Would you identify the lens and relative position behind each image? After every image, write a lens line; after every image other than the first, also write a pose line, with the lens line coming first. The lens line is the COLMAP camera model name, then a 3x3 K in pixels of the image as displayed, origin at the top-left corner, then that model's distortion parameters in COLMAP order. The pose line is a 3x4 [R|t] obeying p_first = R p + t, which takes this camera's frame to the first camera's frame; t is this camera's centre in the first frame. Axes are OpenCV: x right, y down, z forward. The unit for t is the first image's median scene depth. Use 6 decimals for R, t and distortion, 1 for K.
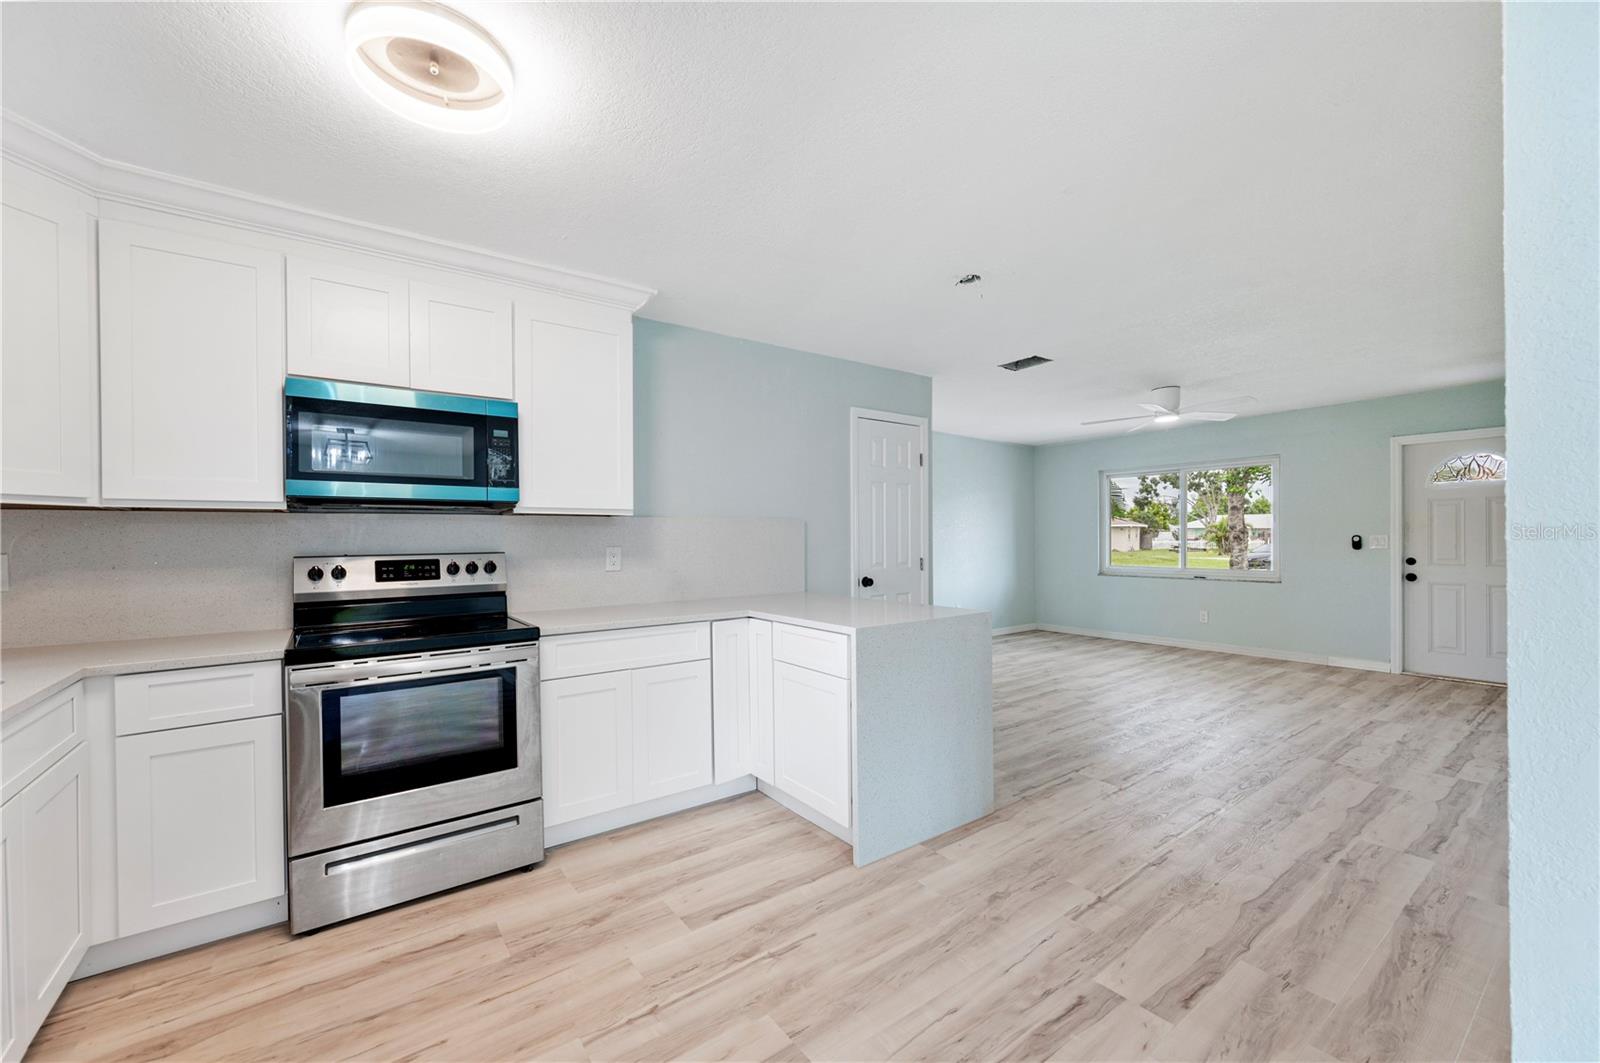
lens RADIAL K [[646.5, 0, 800.3], [0, 646.5, 531.3], [0, 0, 1]] dist [0.002277, -0.000110]
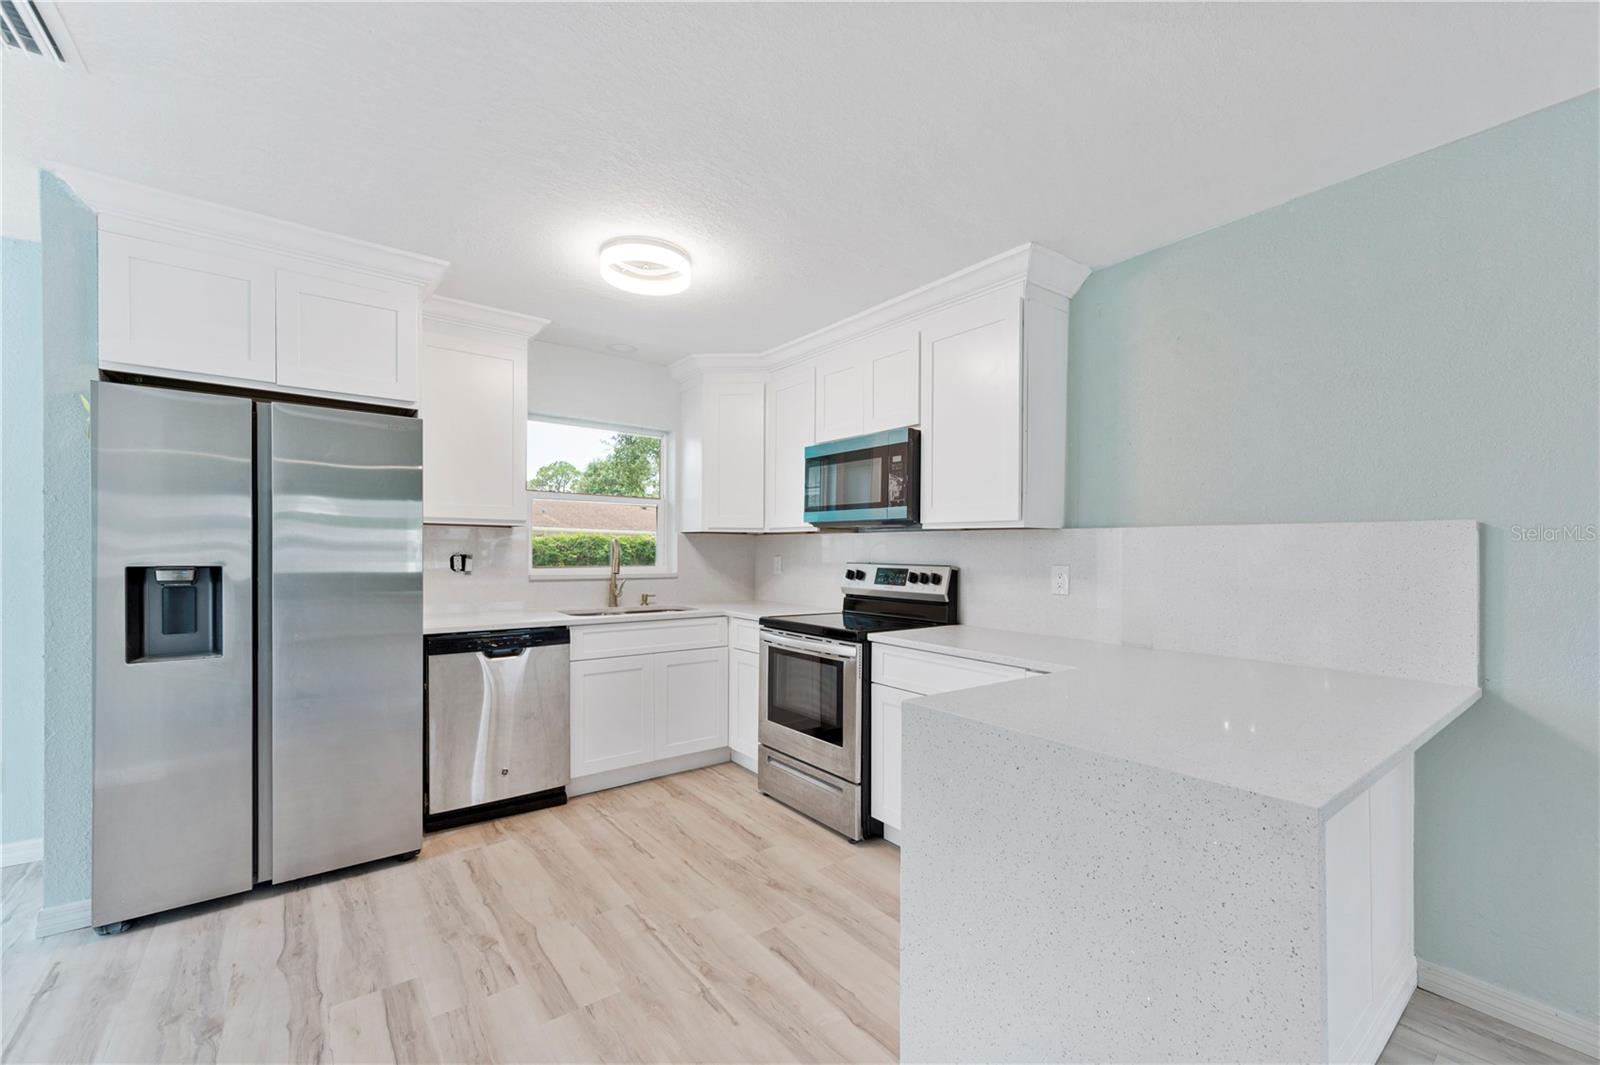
lens RADIAL K [[646.5, 0, 797.9], [0, 646.5, 547.4], [0, 0, 1]] dist [0.002277, -0.000110]
pose [[0.018482, 0.007418, -0.999802, 0.767006], [-0.000175, 0.999972, 0.007416, -0.007097], [0.999829, 0.000038, 0.018483, 0.942773]]
